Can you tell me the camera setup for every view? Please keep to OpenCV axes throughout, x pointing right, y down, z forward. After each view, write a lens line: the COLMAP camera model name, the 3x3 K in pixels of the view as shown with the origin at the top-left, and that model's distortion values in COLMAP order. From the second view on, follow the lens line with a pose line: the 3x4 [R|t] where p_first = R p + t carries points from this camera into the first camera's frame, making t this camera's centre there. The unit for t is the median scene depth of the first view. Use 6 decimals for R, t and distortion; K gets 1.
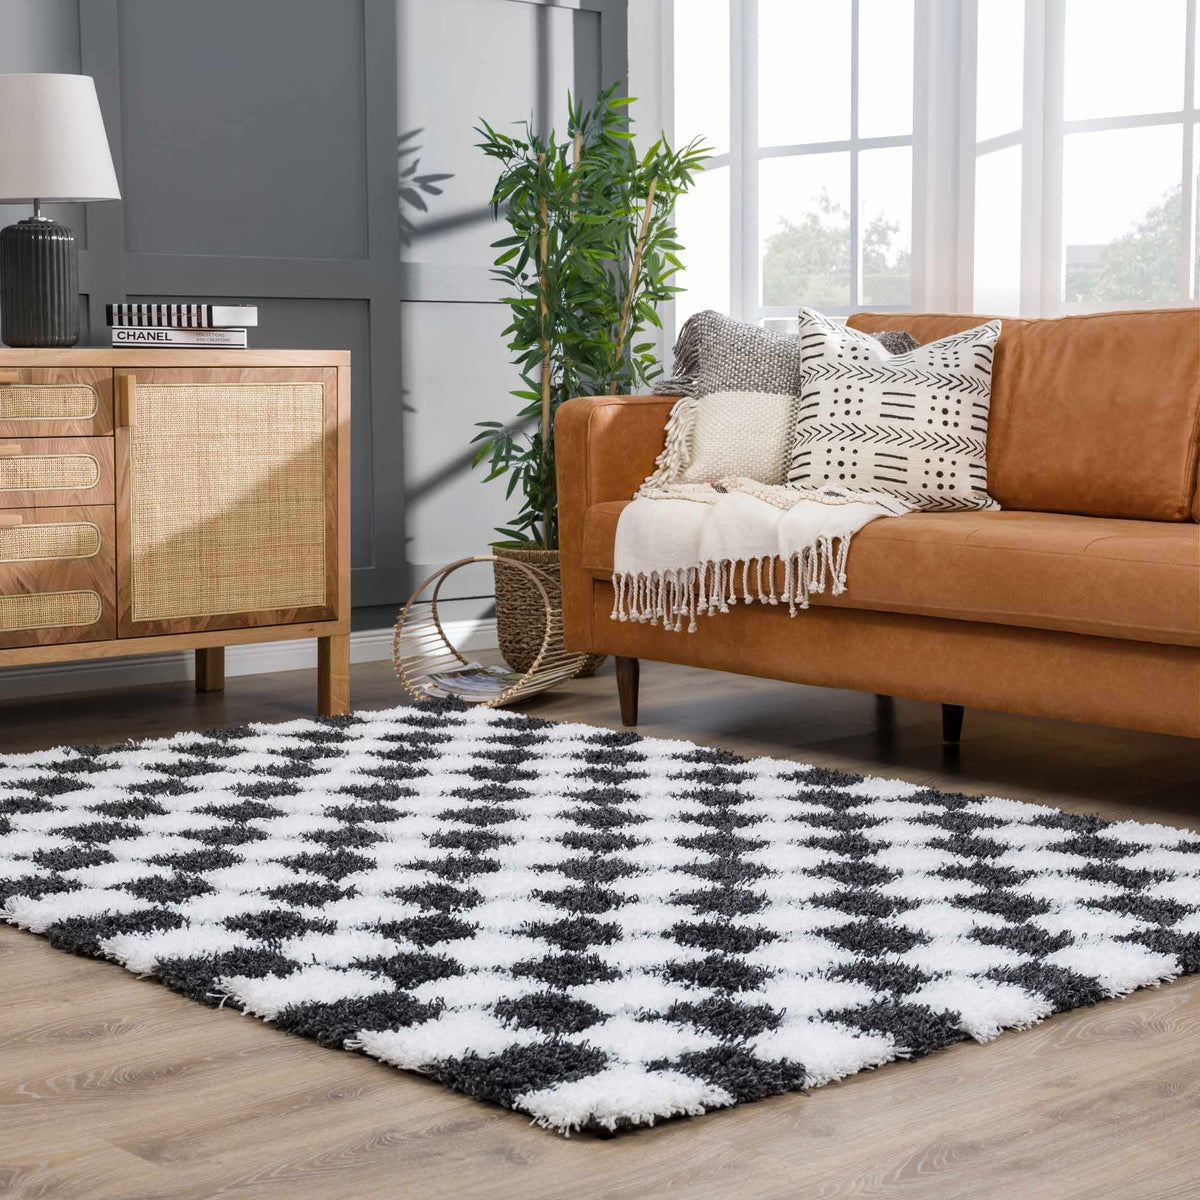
lens RADIAL K [[2562.0, 0, 599.2], [0, 2562.0, 597.3], [0, 0, 1]] dist [-0.037059, 0.000000]
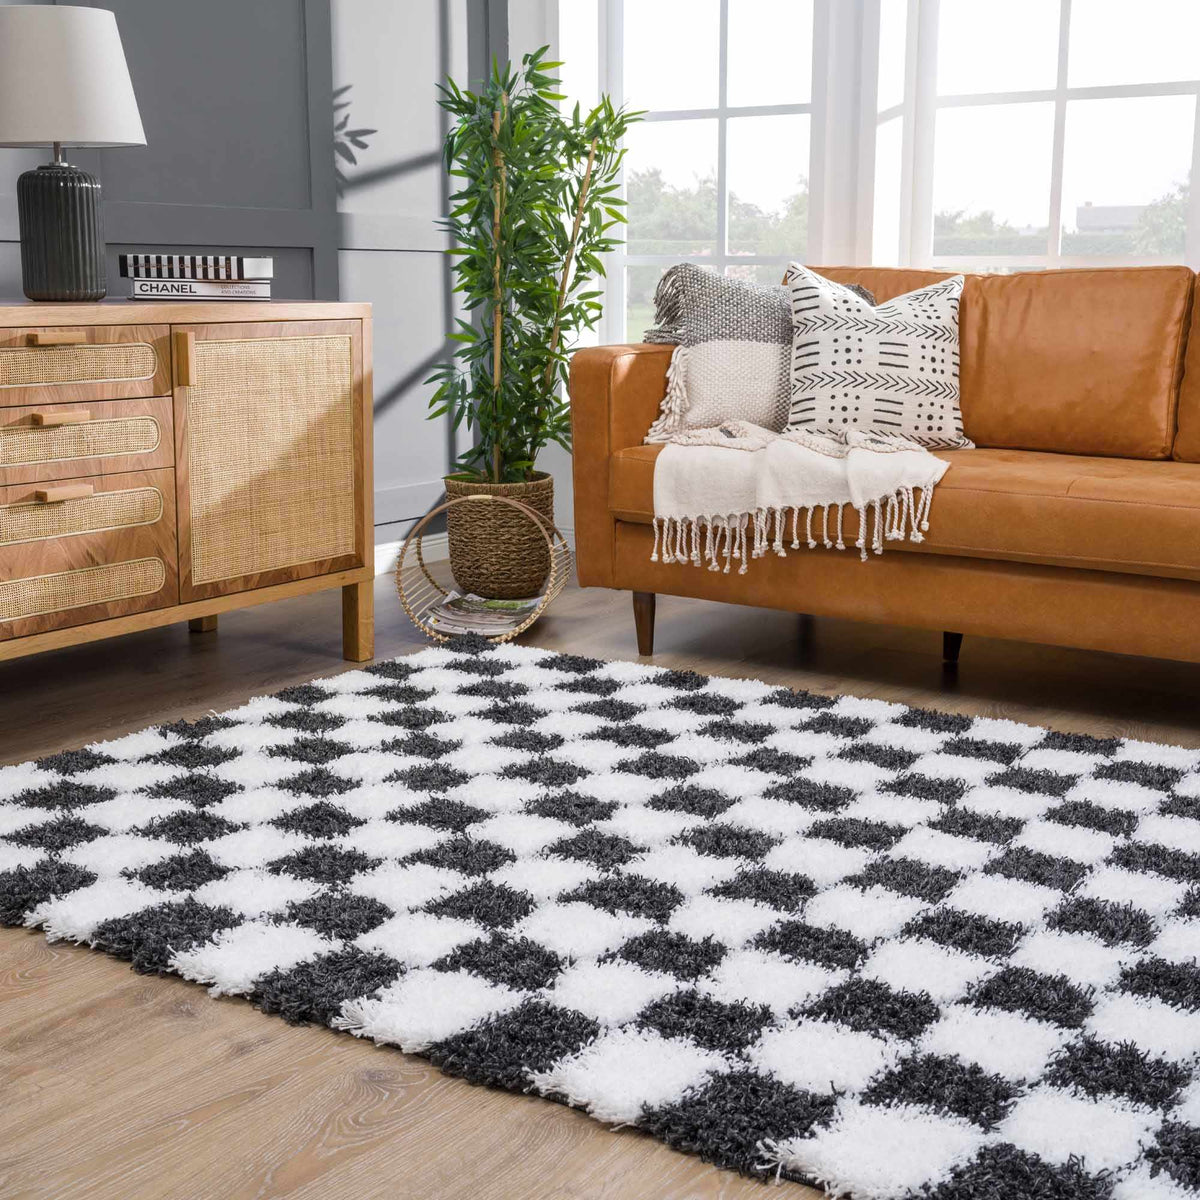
lens RADIAL K [[1728.7, 0, 600.3], [0, 1728.7, 605.7], [0, 0, 1]] dist [-0.036021, 0.000000]
pose [[0.961532, -0.048129, 0.270444, -0.206841], [0.021769, 0.994785, 0.099640, -0.044159], [-0.273830, -0.089919, 0.957566, 0.318129]]
